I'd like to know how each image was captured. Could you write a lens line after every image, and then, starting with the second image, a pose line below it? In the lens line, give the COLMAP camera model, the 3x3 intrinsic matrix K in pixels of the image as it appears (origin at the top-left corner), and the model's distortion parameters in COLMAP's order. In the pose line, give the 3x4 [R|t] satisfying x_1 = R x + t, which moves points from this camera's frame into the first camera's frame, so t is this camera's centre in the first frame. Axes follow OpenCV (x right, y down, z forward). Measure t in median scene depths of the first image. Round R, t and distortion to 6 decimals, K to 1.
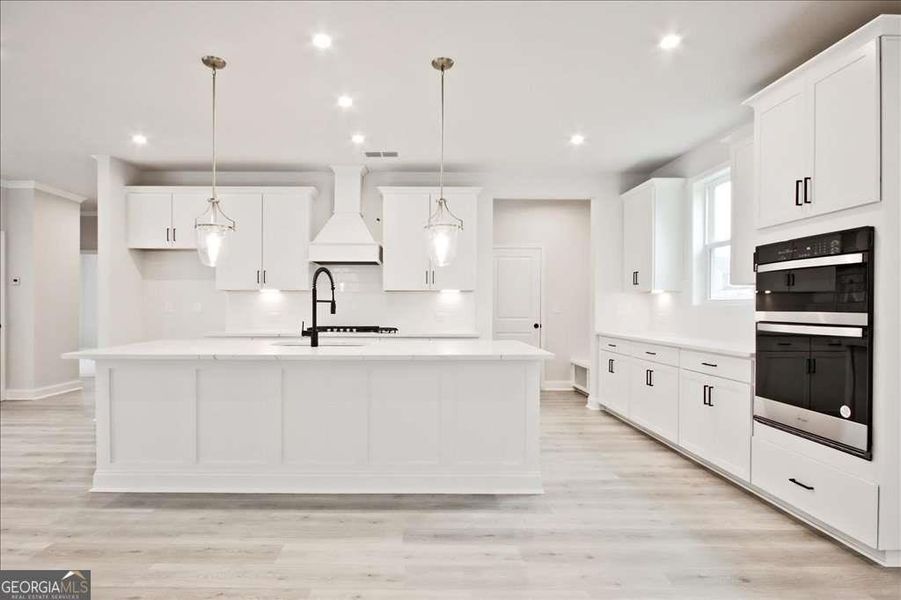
lens RADIAL K [[463.8, 0, 447.5], [0, 463.8, 309.4], [0, 0, 1]] dist [0.003452, -0.001592]
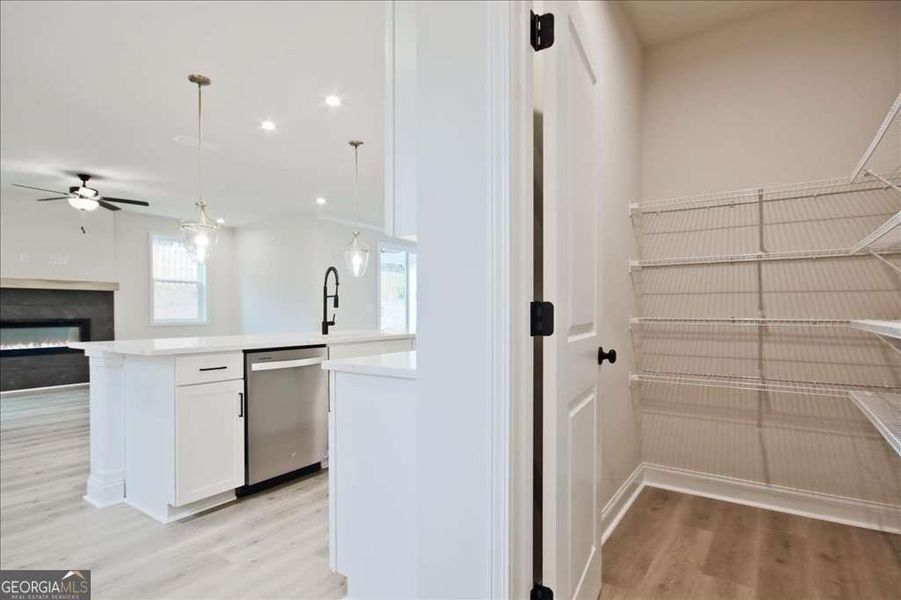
lens RADIAL K [[463.8, 0, 451.6], [0, 463.8, 315.4], [0, 0, 1]] dist [0.003452, -0.001592]
pose [[-0.556903, 0.007433, -0.830544, 0.337245], [0.000798, 0.999964, 0.008414, 0.012635], [0.830577, 0.004023, -0.556889, 1.250482]]
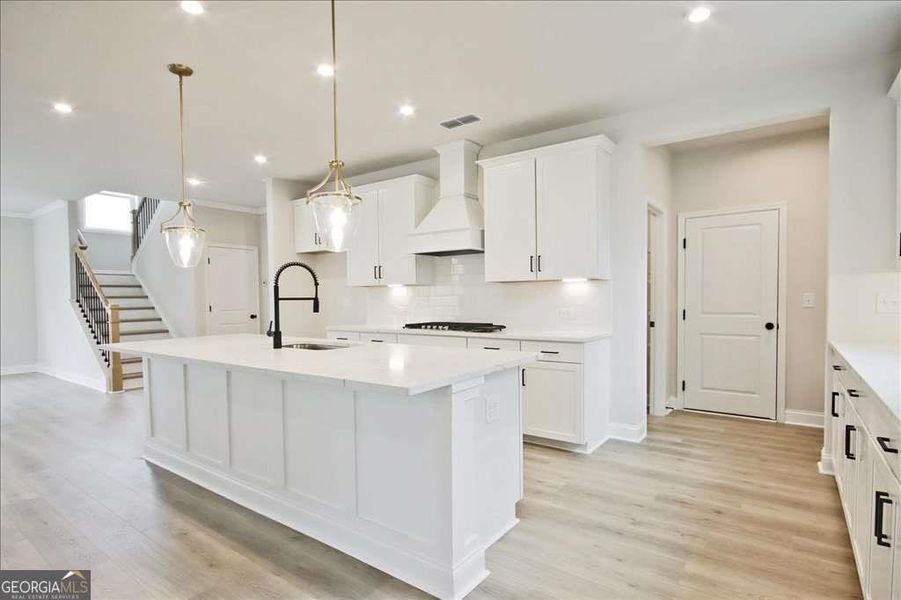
lens RADIAL K [[463.8, 0, 445.0], [0, 463.8, 307.2], [0, 0, 1]] dist [0.003452, -0.001592]
pose [[0.805391, 0.002067, -0.592740, 0.340312], [0.007833, 0.999869, 0.014130, -0.007714], [0.592692, -0.016023, 0.805270, 0.291683]]
